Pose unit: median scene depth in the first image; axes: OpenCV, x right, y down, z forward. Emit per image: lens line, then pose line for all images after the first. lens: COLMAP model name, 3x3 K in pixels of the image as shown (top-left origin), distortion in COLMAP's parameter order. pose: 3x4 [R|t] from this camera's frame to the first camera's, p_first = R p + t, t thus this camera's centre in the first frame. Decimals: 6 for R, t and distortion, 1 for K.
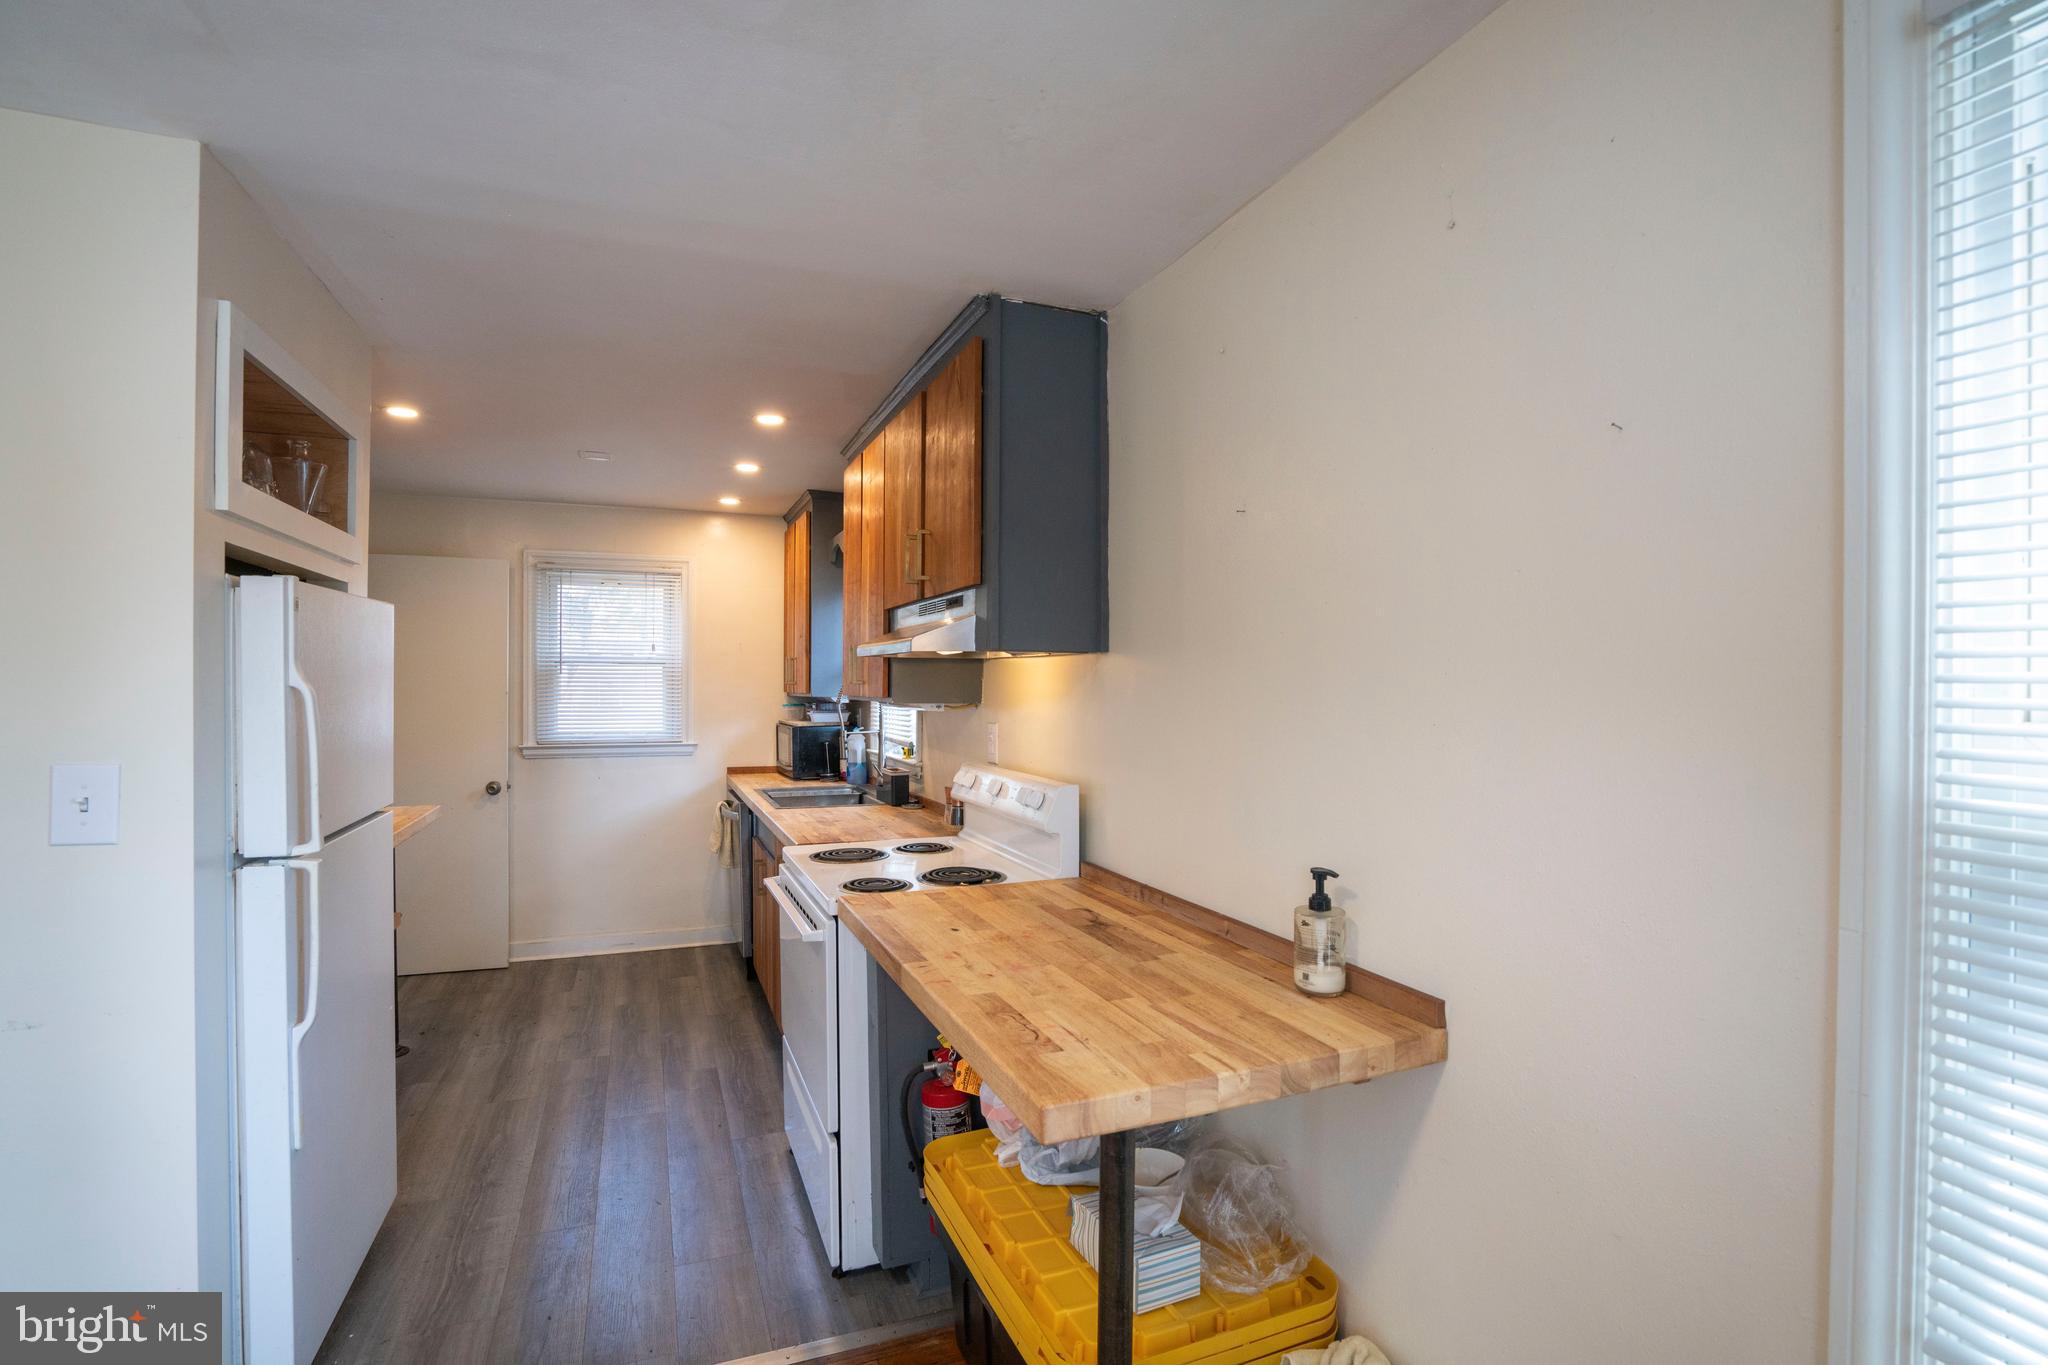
lens RADIAL K [[945.6, 0, 1021.3], [0, 945.6, 686.9], [0, 0, 1]] dist [-0.064793, 0.025443]
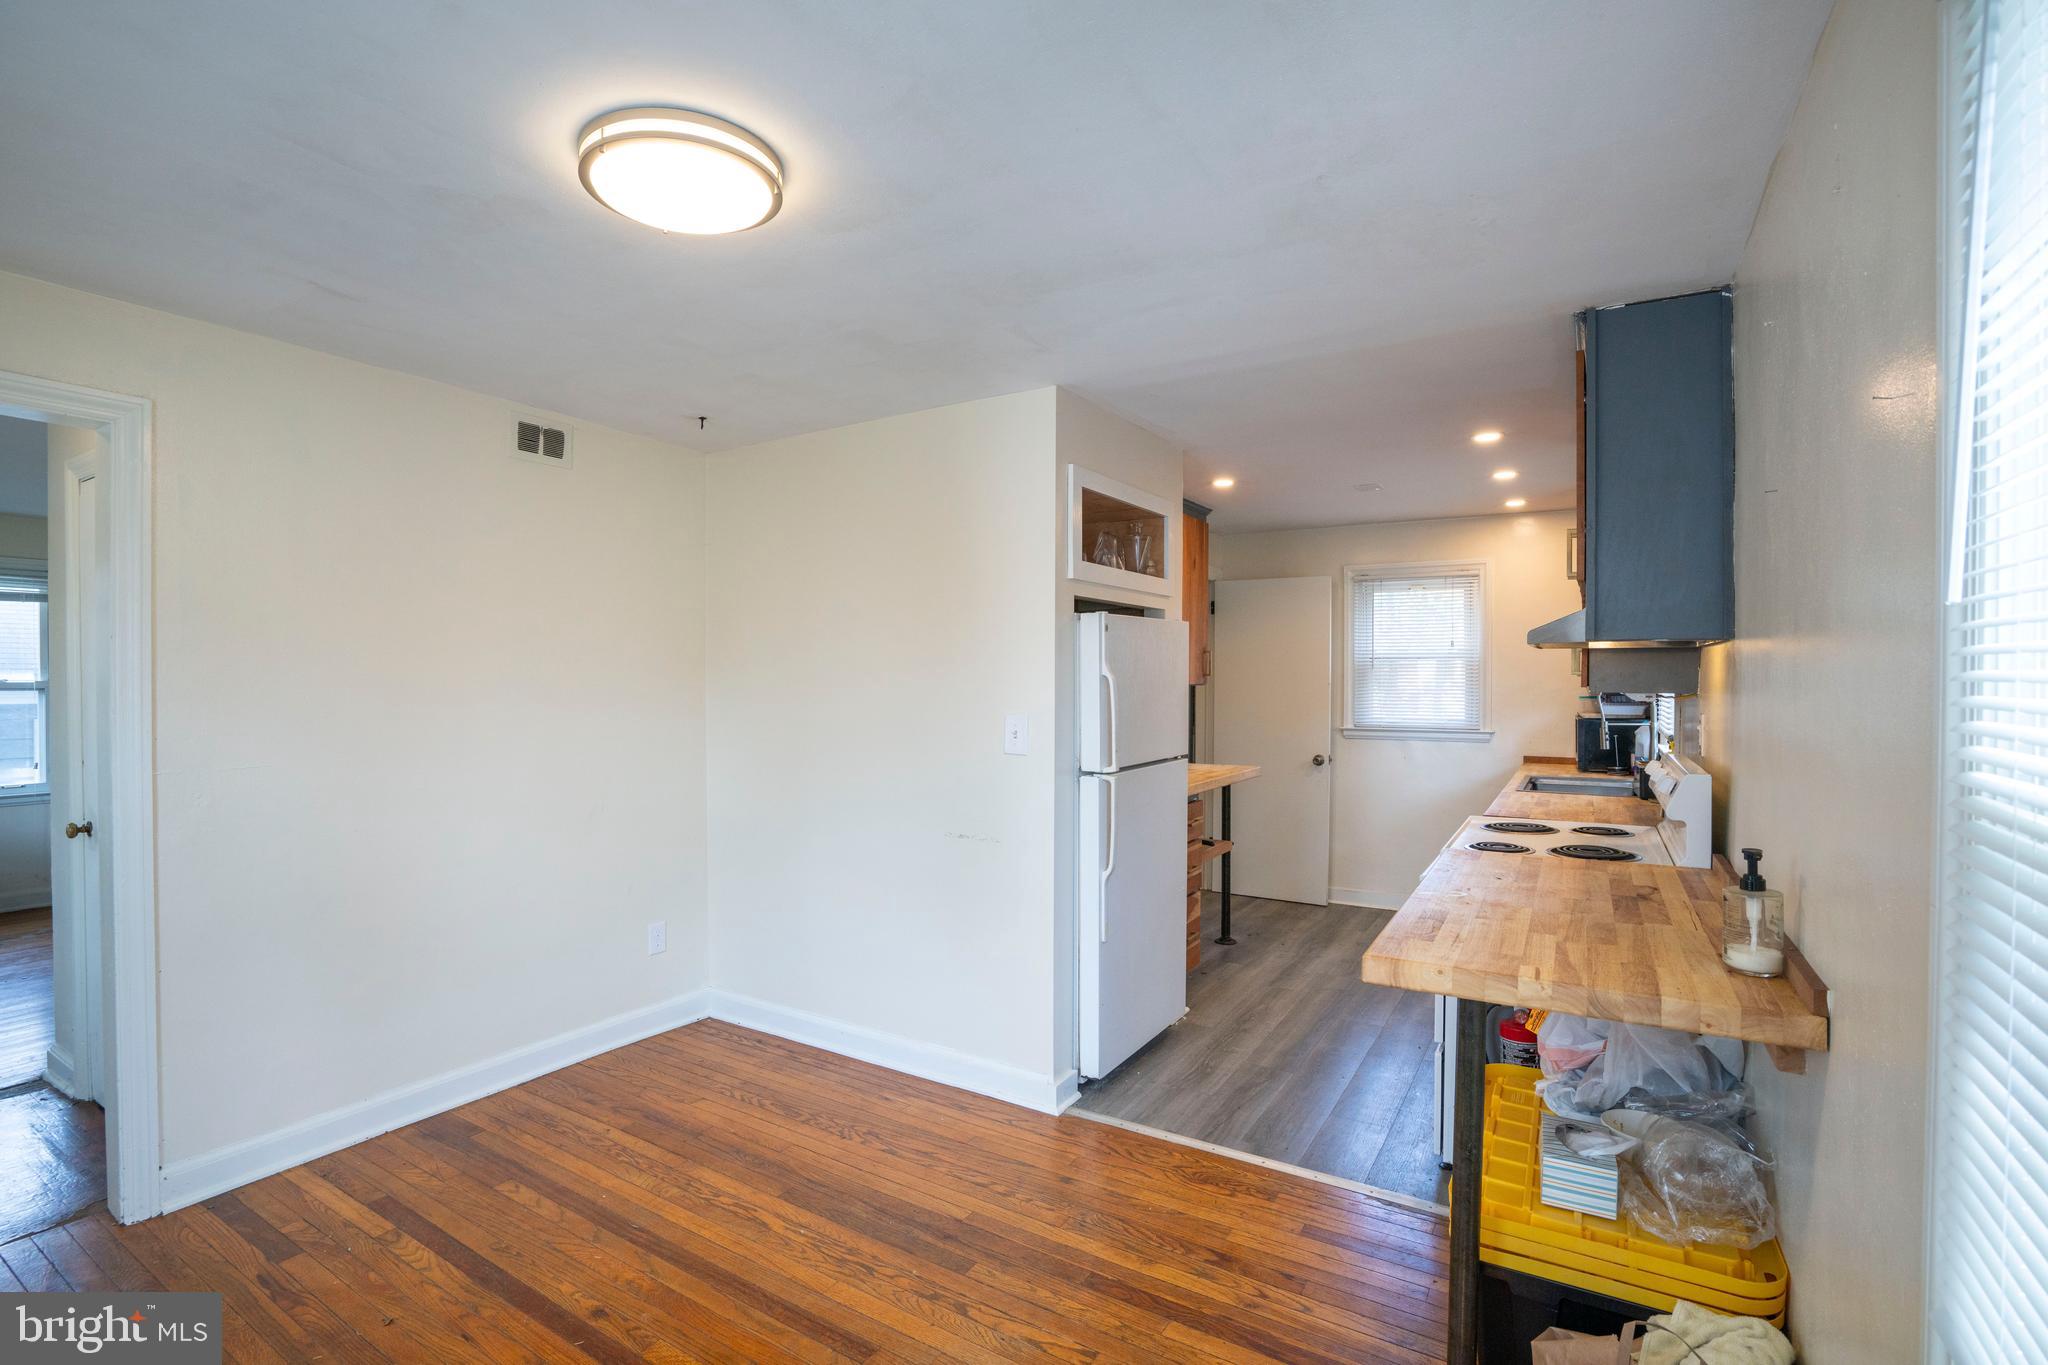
lens RADIAL K [[945.6, 0, 1021.3], [0, 945.6, 686.9], [0, 0, 1]] dist [-0.064793, 0.025443]
pose [[0.593949, 0.005741, -0.804483, 0.304076], [-0.002247, 0.999982, 0.005477, 0.006785], [0.804500, -0.001445, 0.593951, -0.105306]]
